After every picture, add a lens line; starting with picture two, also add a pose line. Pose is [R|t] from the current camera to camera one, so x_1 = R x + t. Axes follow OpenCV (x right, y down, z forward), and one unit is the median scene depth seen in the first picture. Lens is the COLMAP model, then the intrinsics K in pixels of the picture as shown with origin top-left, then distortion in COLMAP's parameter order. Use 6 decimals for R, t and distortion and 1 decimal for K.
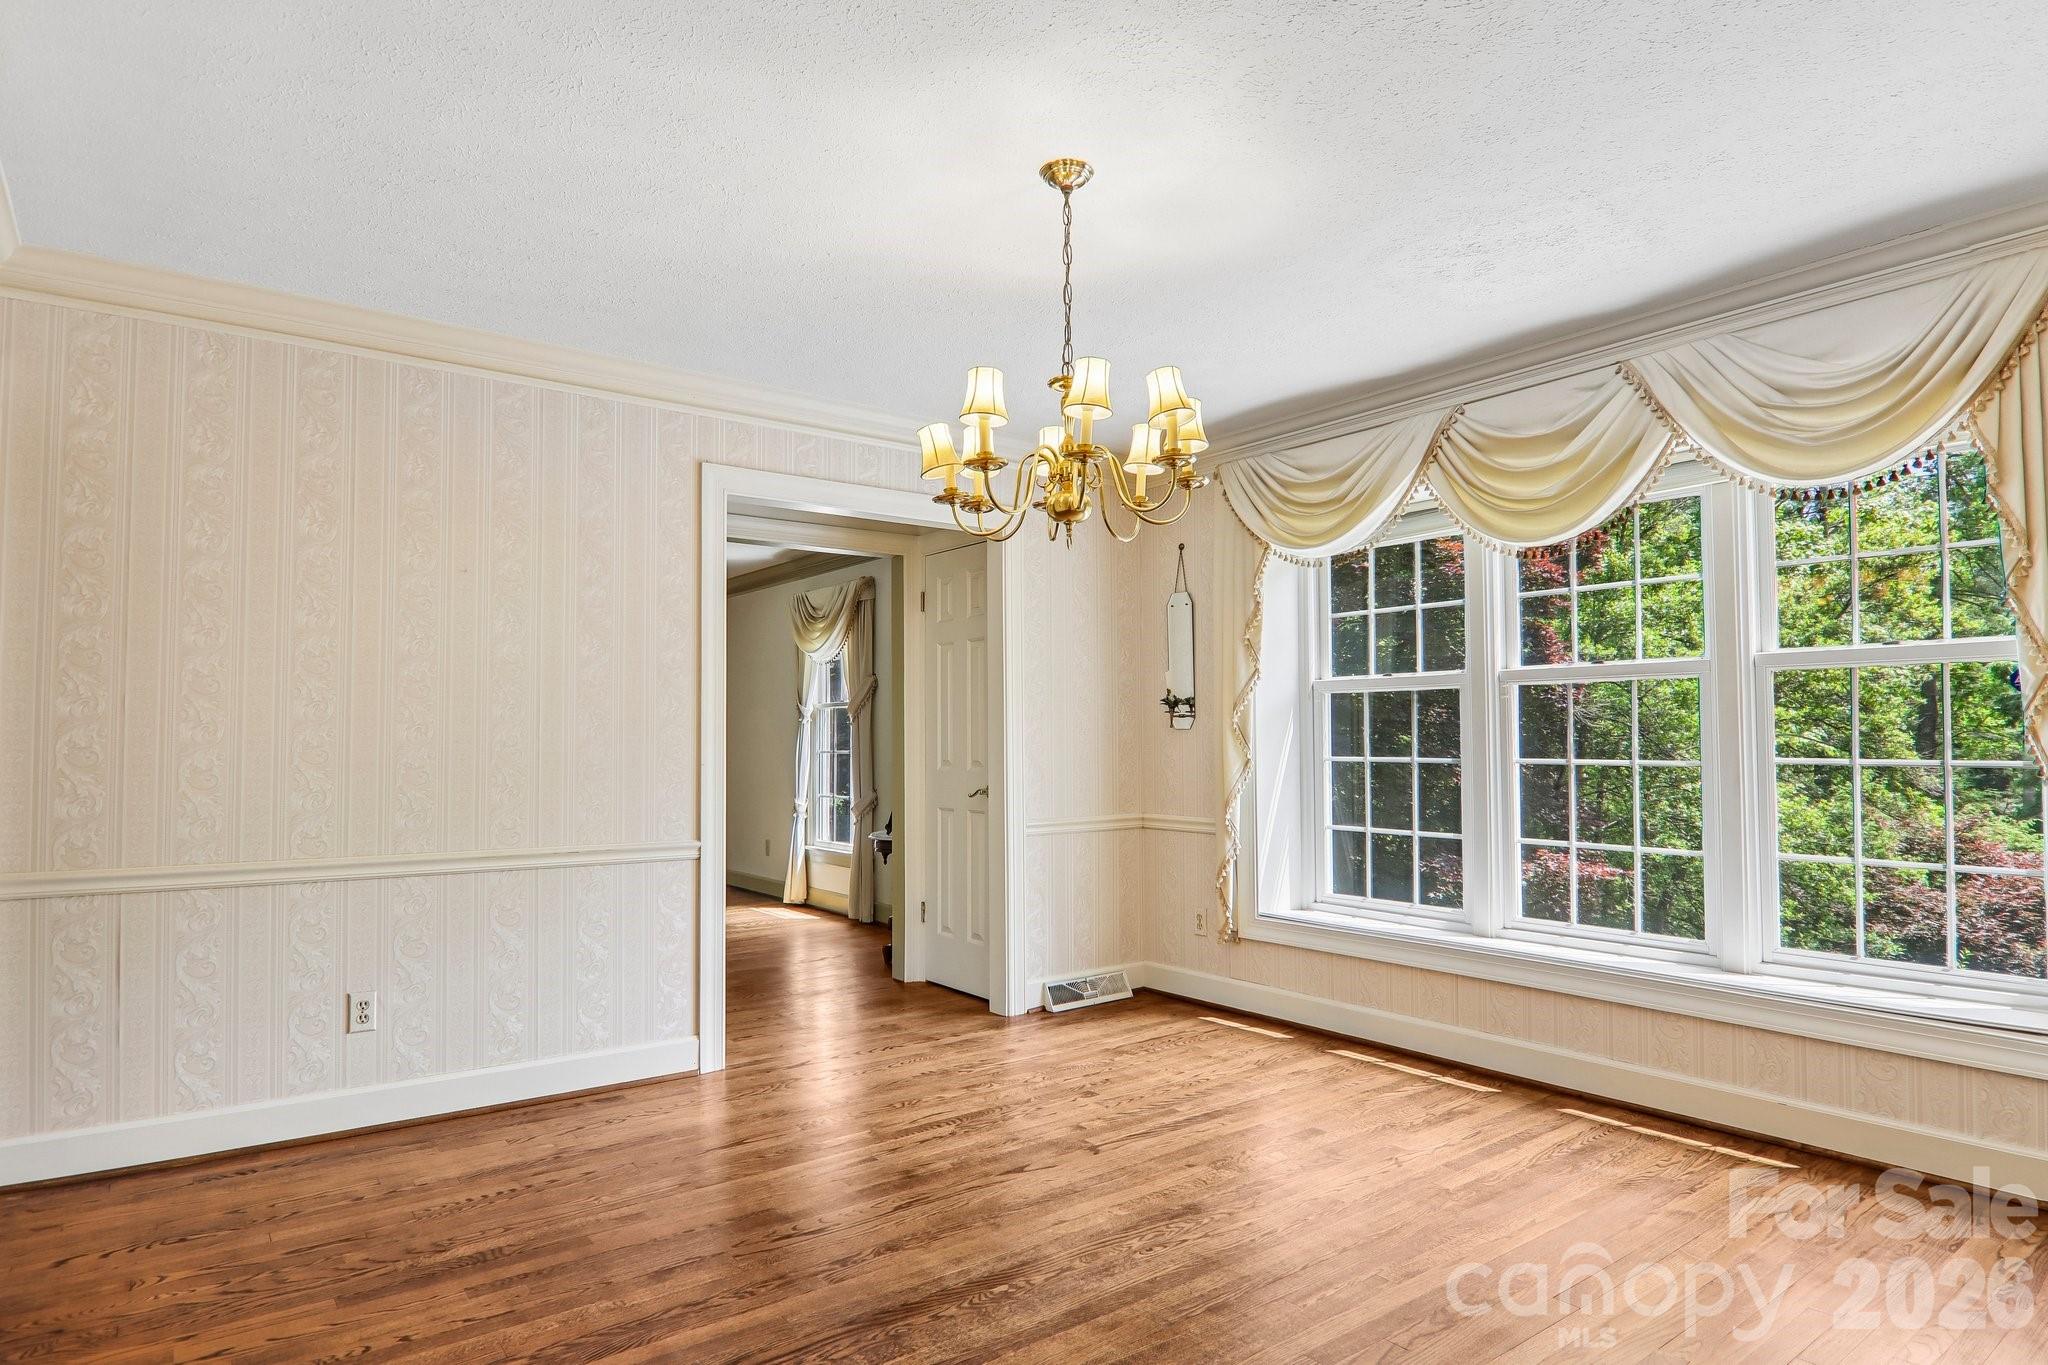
lens RADIAL K [[1127.1, 0, 1022.3], [0, 1127.1, 710.4], [0, 0, 1]] dist [0.005281, -0.024273]
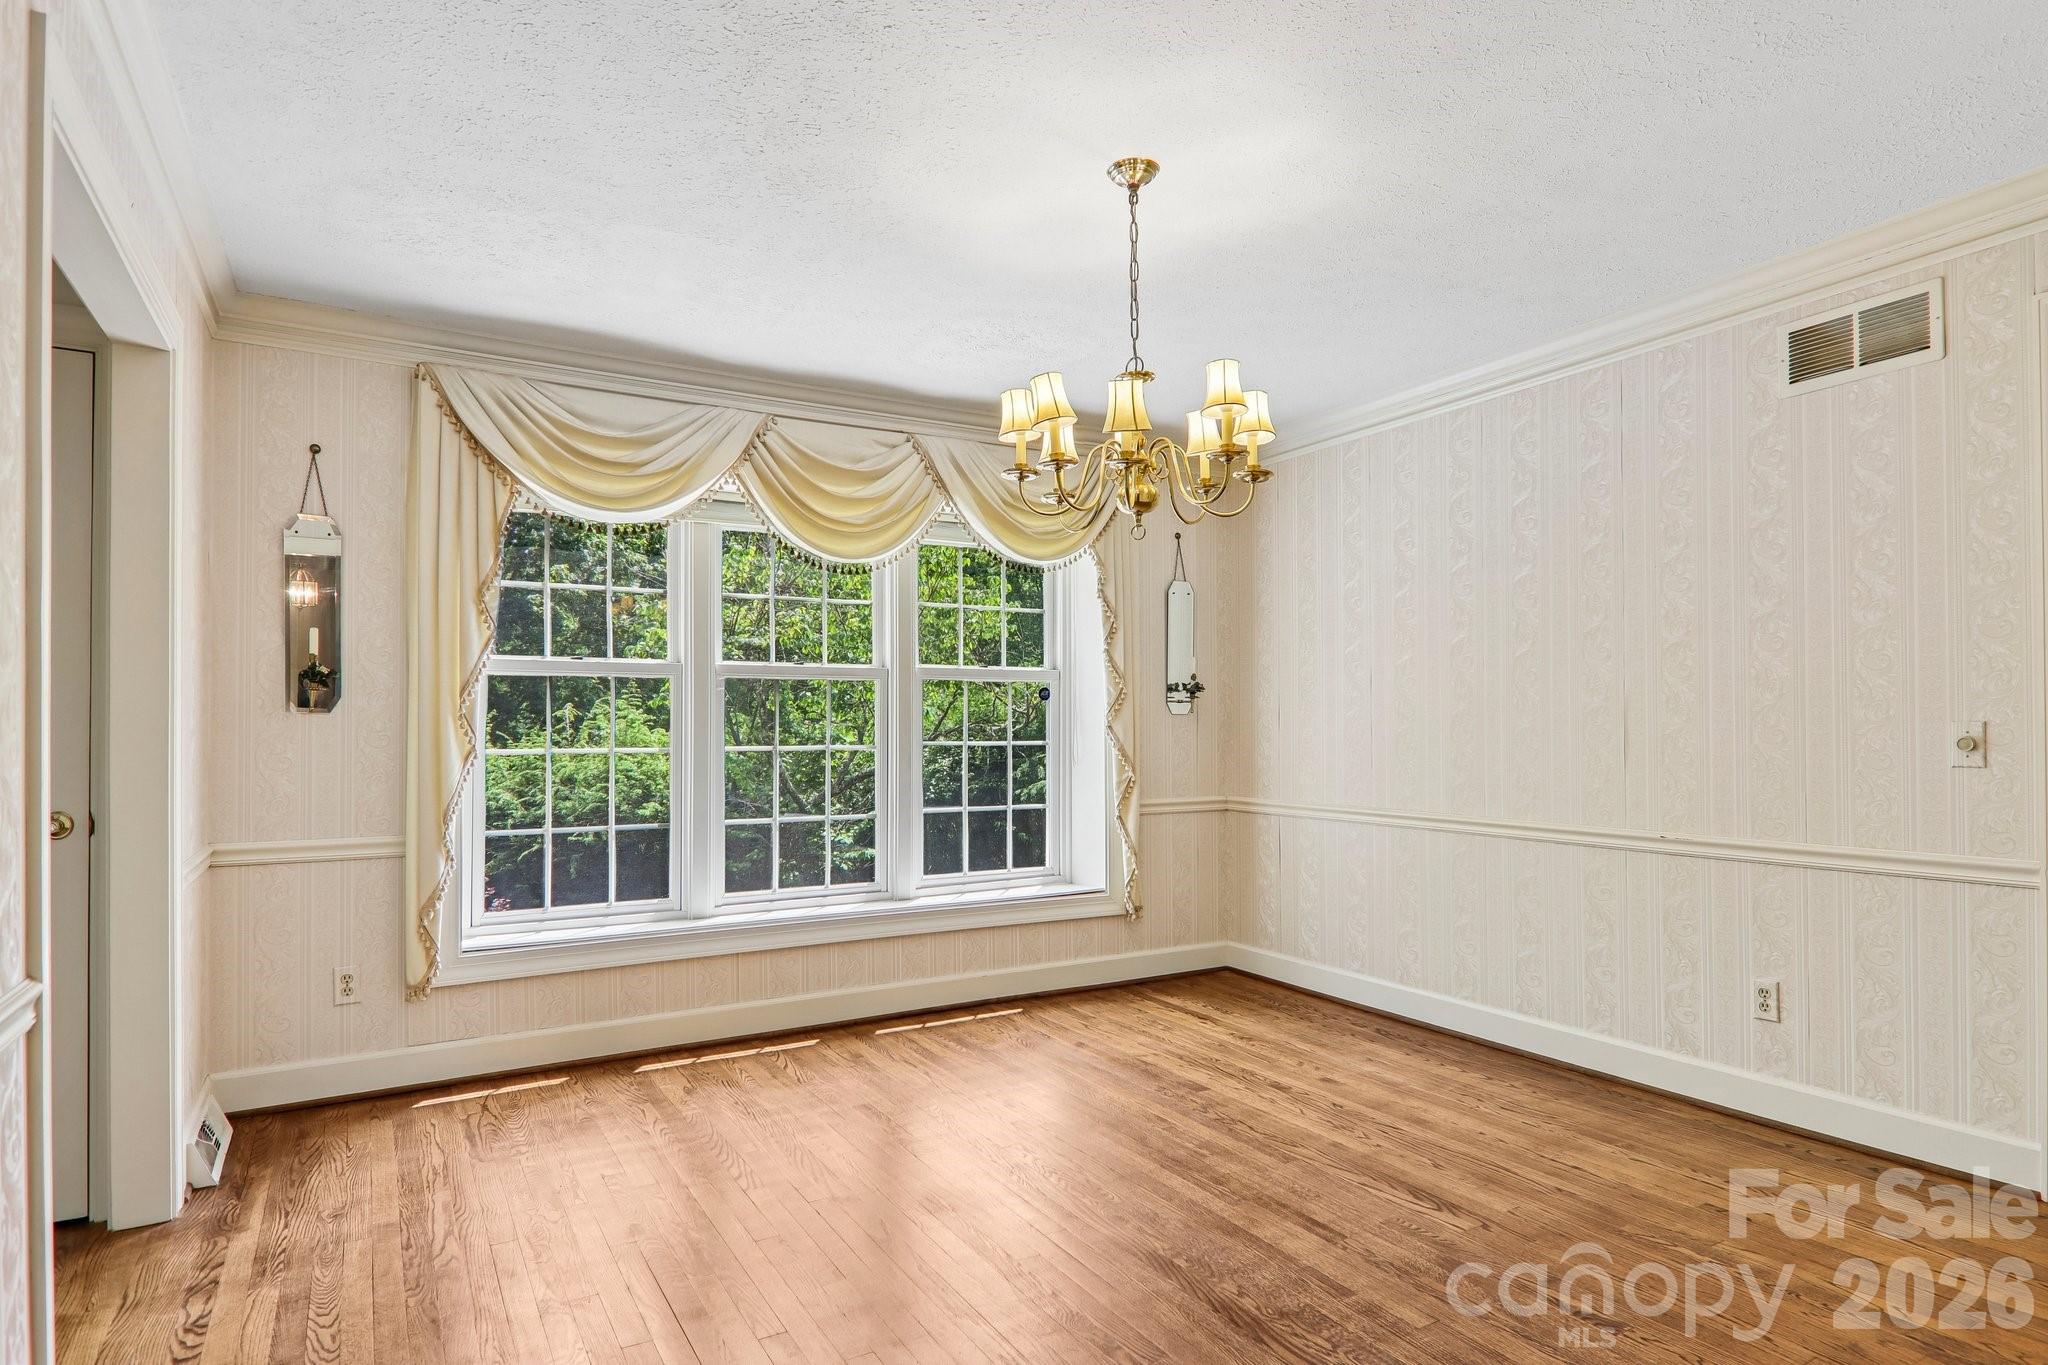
lens RADIAL K [[1144.4, 0, 1027.4], [0, 1144.4, 694.1], [0, 0, 1]] dist [0.006301, -0.020152]
pose [[0.124681, 0.028169, 0.991797, -0.680891], [-0.019179, 0.999479, -0.025976, 0.017783], [-0.992011, -0.015783, 0.125156, 0.641774]]
